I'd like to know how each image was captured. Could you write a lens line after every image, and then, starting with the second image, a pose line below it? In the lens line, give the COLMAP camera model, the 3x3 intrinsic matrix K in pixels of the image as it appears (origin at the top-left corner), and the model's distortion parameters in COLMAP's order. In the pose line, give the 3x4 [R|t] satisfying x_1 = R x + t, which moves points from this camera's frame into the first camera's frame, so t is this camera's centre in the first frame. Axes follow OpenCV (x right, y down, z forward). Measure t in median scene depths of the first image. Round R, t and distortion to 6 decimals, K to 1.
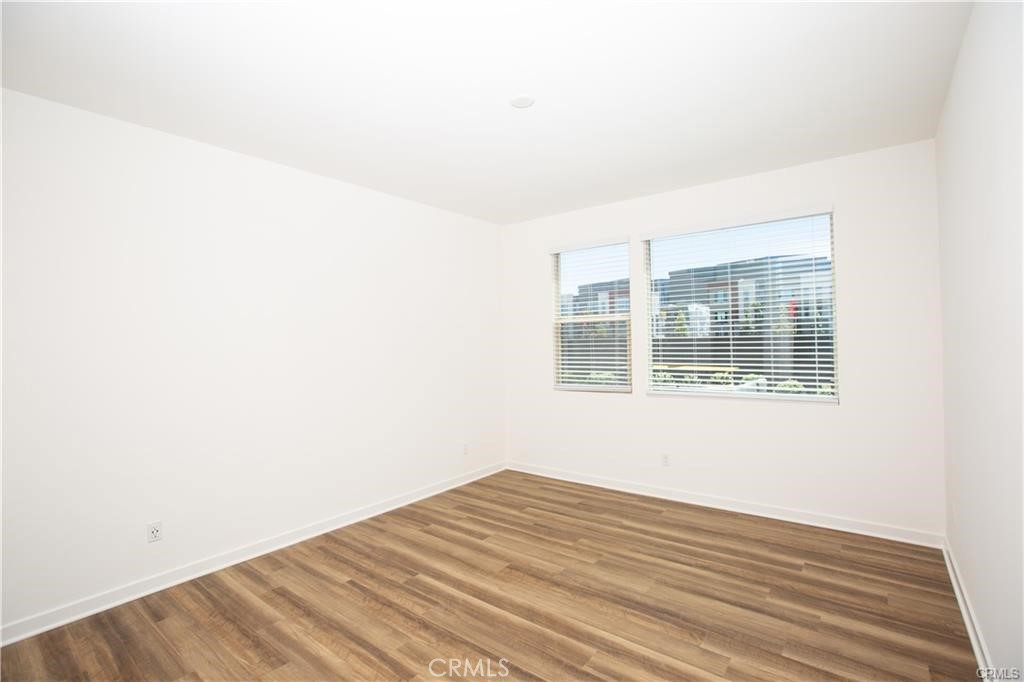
lens RADIAL K [[473.7, 0, 510.9], [0, 473.7, 341.9], [0, 0, 1]] dist [-0.023145, 0.002257]
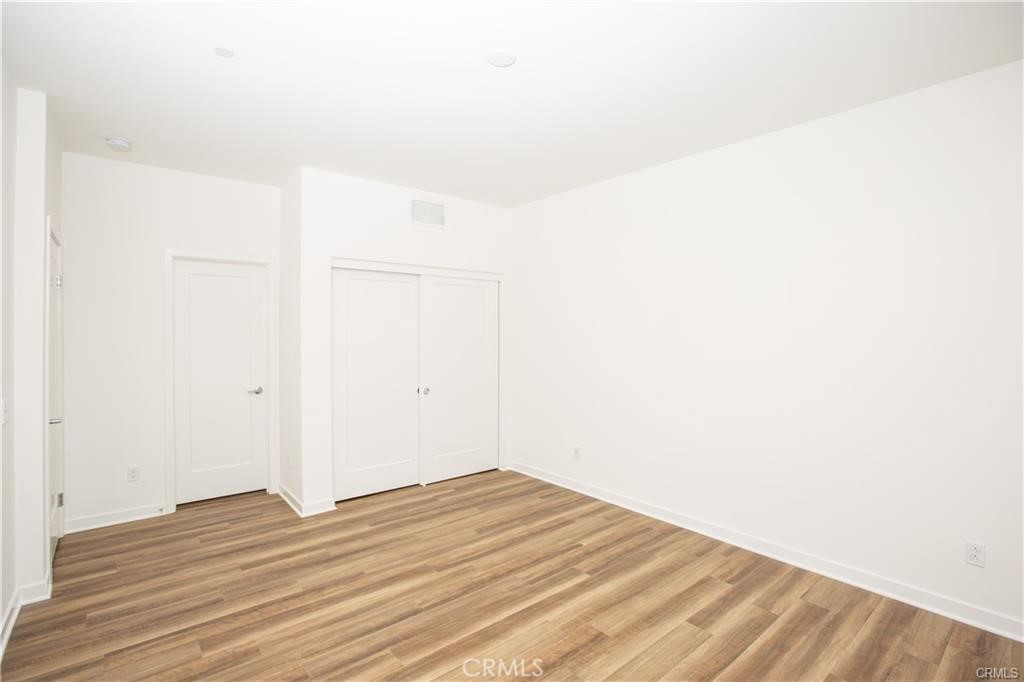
lens RADIAL K [[473.7, 0, 510.2], [0, 473.7, 336.9], [0, 0, 1]] dist [-0.023145, 0.002257]
pose [[-0.202318, 0.027517, -0.978933, 0.777370], [0.001816, 0.999614, 0.027723, -0.026816], [0.979318, 0.003831, -0.202290, 1.033139]]
